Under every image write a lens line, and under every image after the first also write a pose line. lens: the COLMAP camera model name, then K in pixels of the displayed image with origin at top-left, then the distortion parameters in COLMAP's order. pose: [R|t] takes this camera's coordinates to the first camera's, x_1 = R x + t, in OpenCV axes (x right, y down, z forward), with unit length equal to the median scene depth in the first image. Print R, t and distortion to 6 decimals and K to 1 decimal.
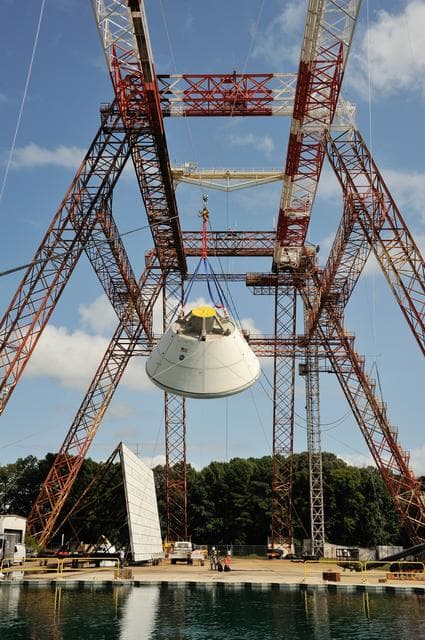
lens RADIAL K [[760.6, 0, 215.7], [0, 760.6, 317.6], [0, 0, 1]] dist [0.068467, 0.073441]
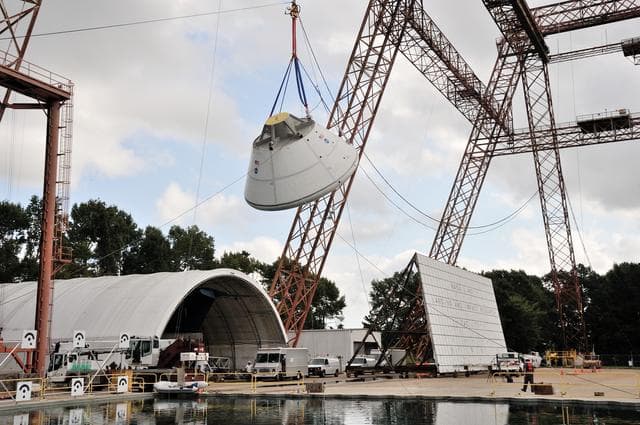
lens RADIAL K [[807.5, 0, 331.2], [0, 807.5, 209.5], [0, 0, 1]] dist [0.125280, 0.014279]
pose [[0.915769, -0.096977, -0.389823, 0.114024], [0.139277, 0.986879, 0.081680, 0.008118], [0.376787, -0.129094, 0.917260, 0.024122]]
